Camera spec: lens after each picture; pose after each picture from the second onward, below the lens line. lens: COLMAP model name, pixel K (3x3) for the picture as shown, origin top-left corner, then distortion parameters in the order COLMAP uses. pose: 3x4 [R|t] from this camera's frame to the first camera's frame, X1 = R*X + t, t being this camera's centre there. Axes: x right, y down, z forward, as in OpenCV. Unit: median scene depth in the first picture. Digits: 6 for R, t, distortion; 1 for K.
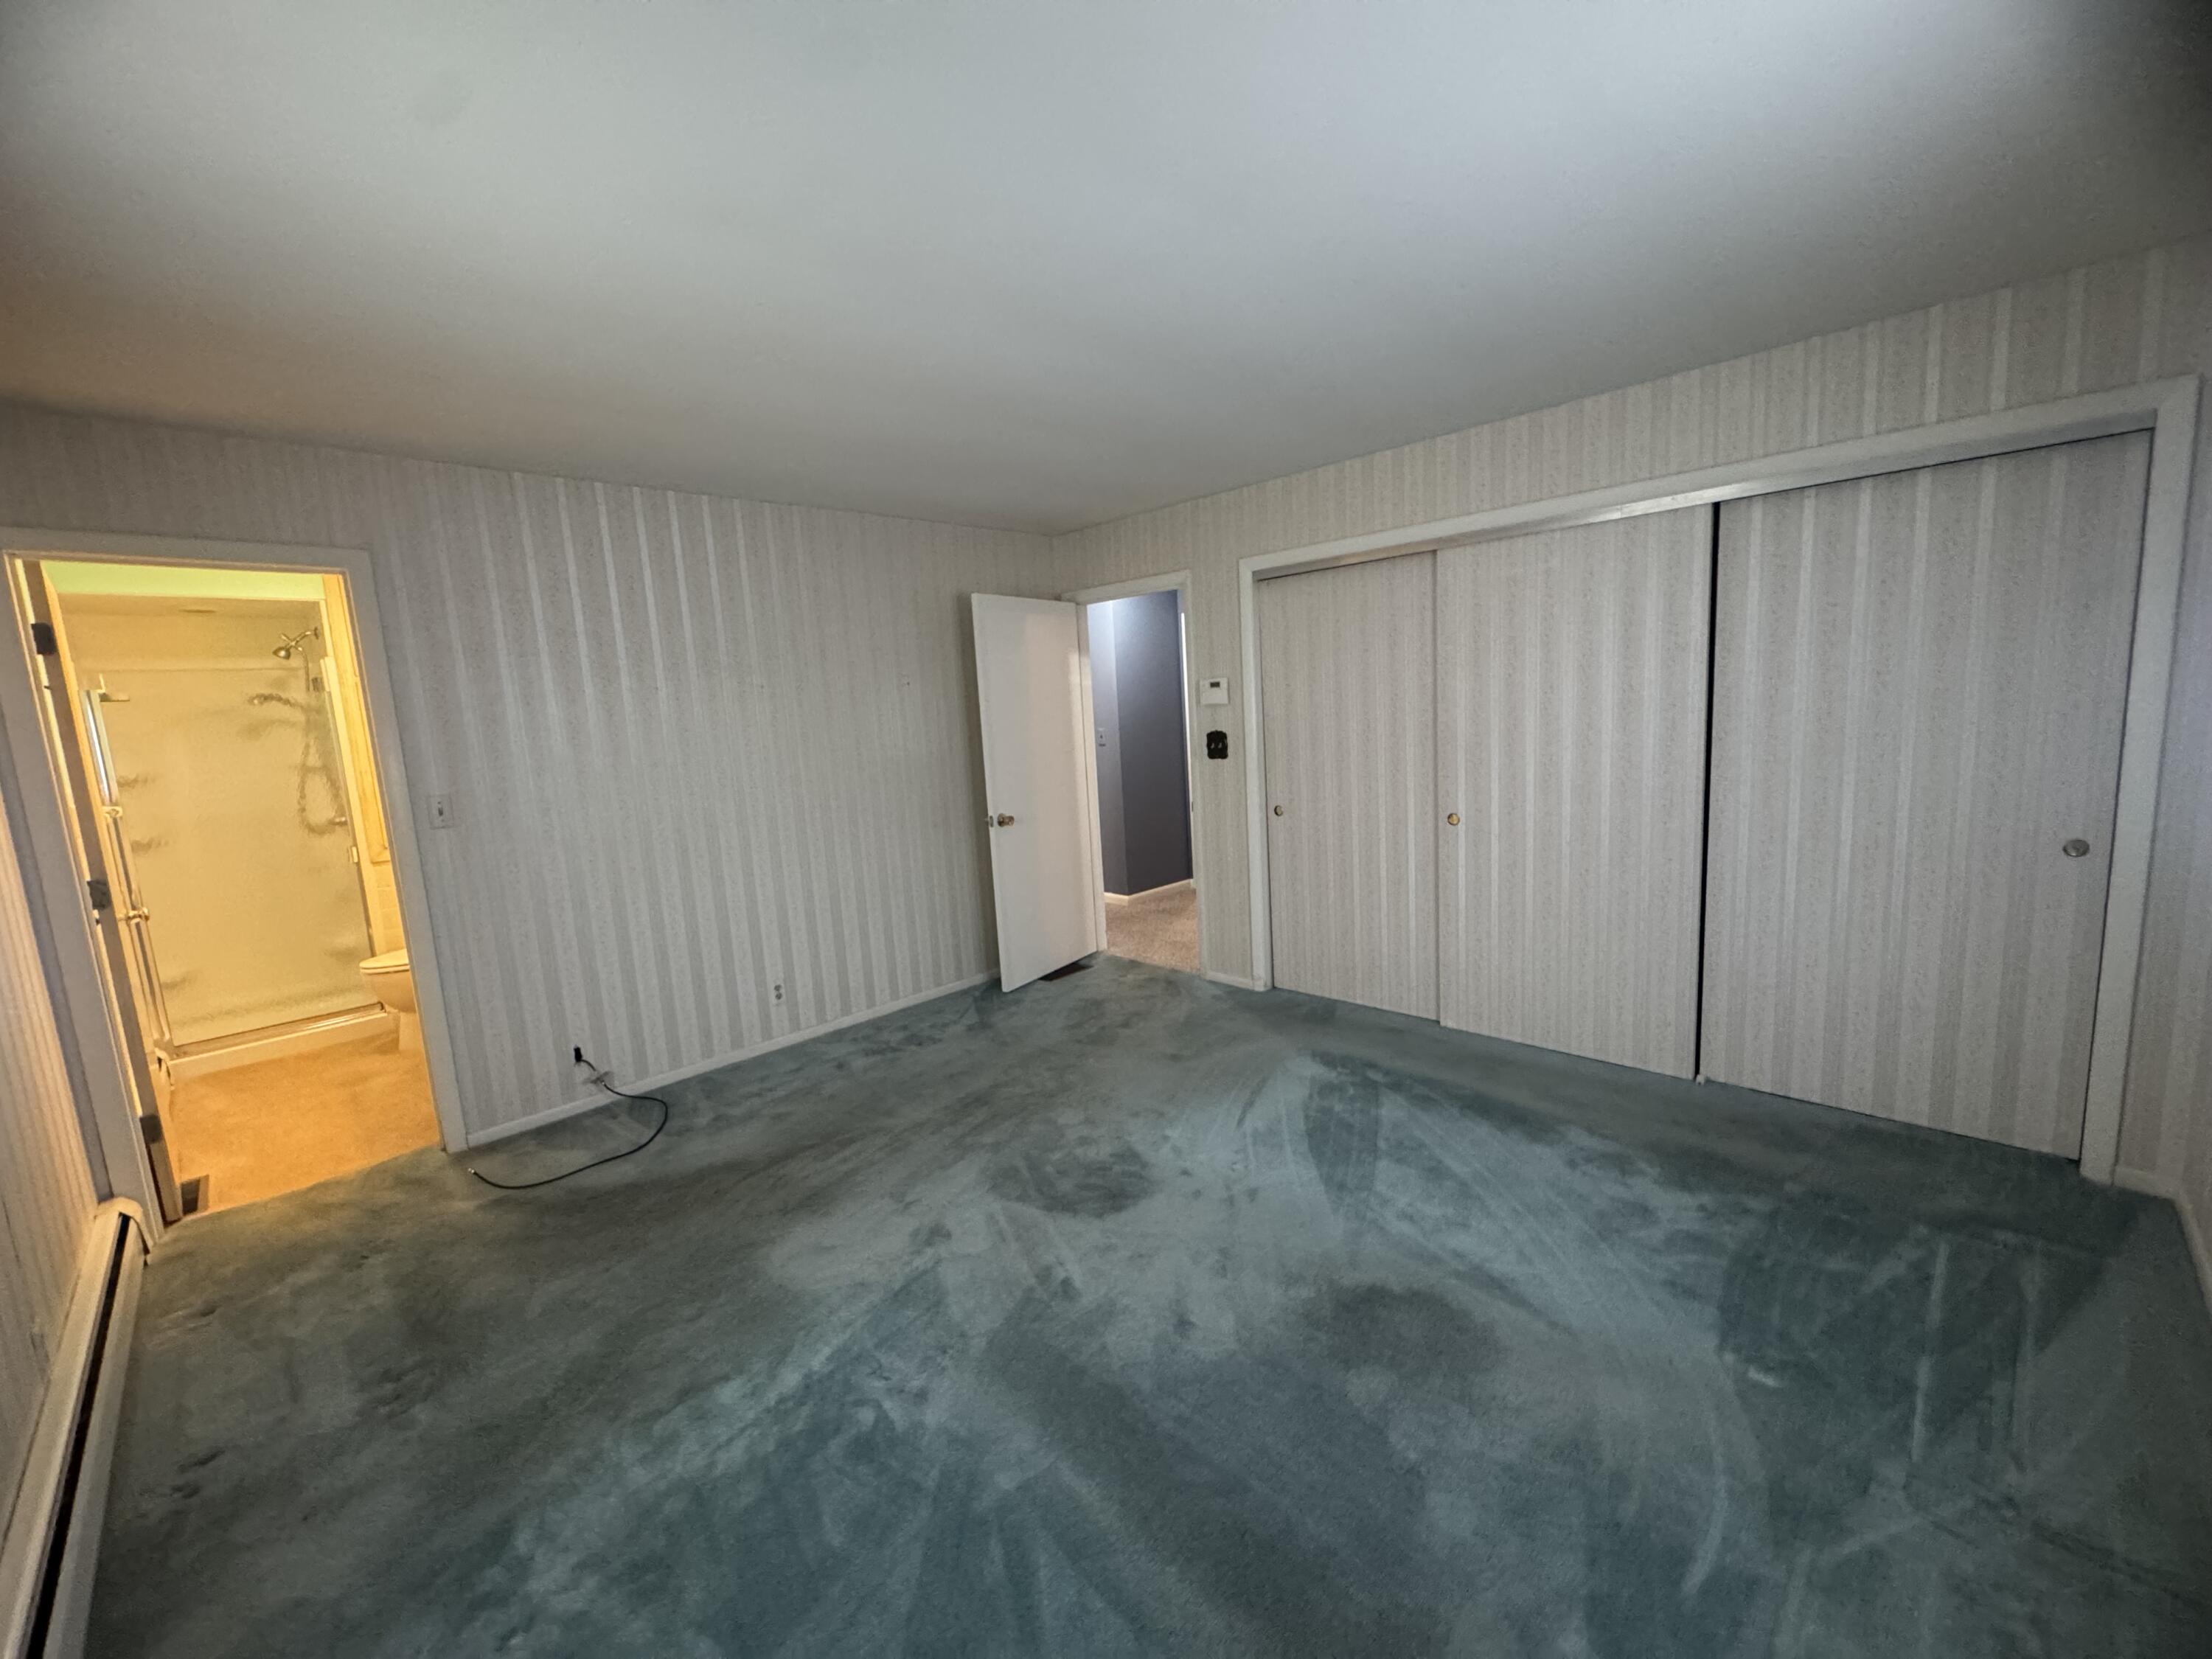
lens RADIAL K [[881.3, 0, 1104.0], [0, 881.3, 835.3], [0, 0, 1]] dist [-0.003844, 0.000383]
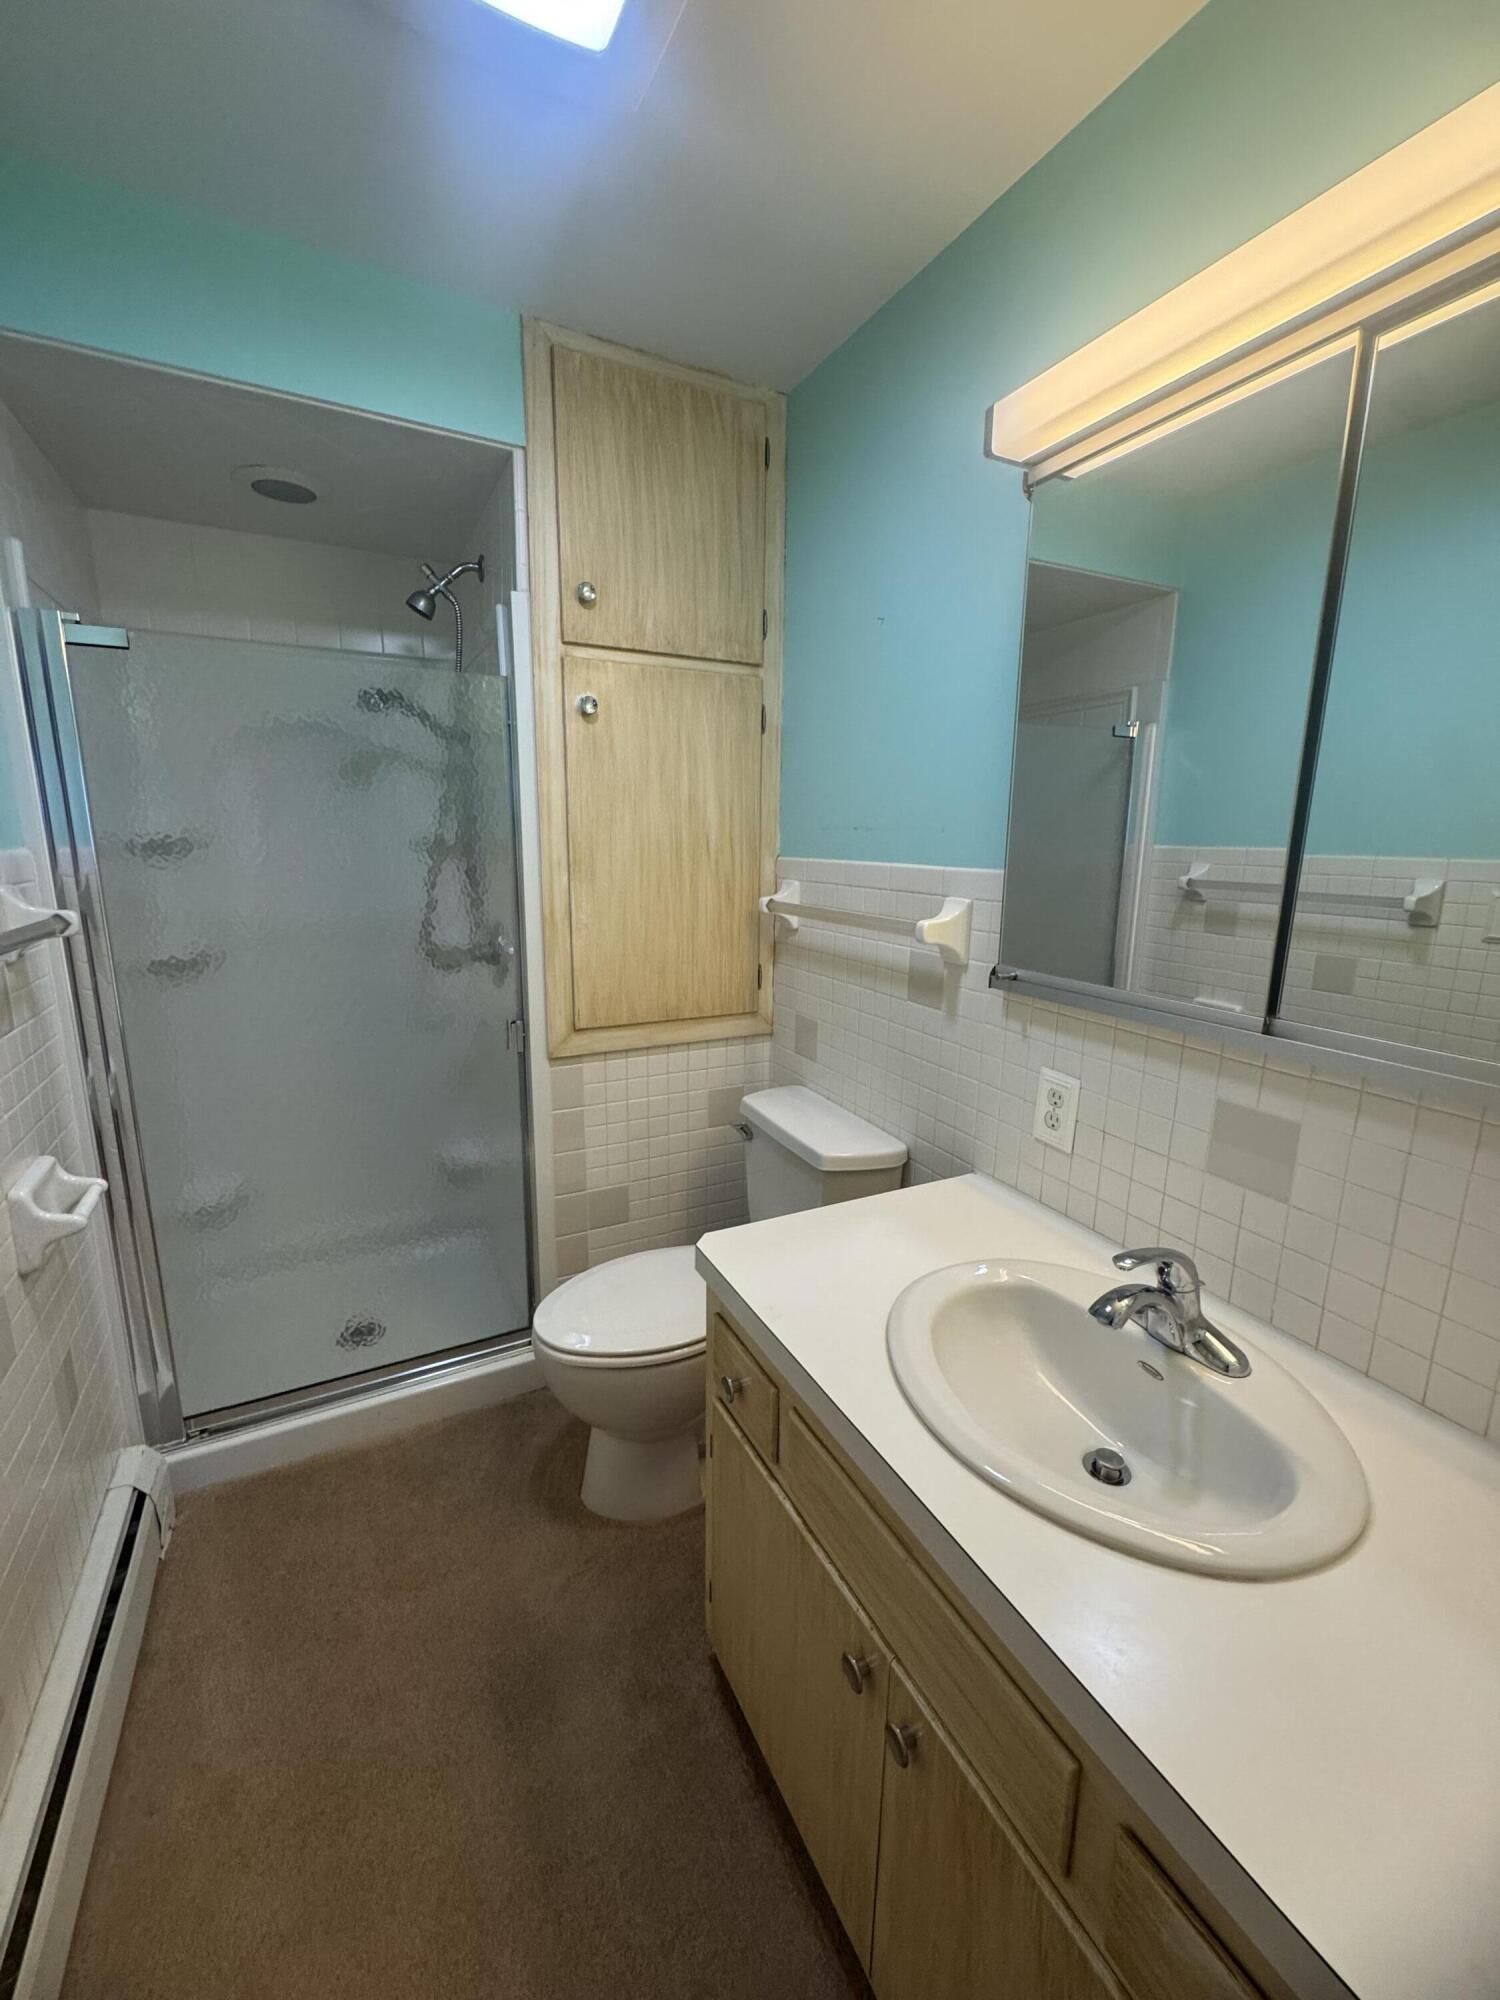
lens RADIAL K [[796.8, 0, 748.2], [0, 796.8, 994.0], [0, 0, 1]] dist [-0.003844, 0.000383]
pose [[0.950446, 0.136770, -0.279188, -0.577129], [-0.120856, 0.989943, 0.073526, -0.042560], [0.286436, -0.036141, 0.957417, 0.586185]]
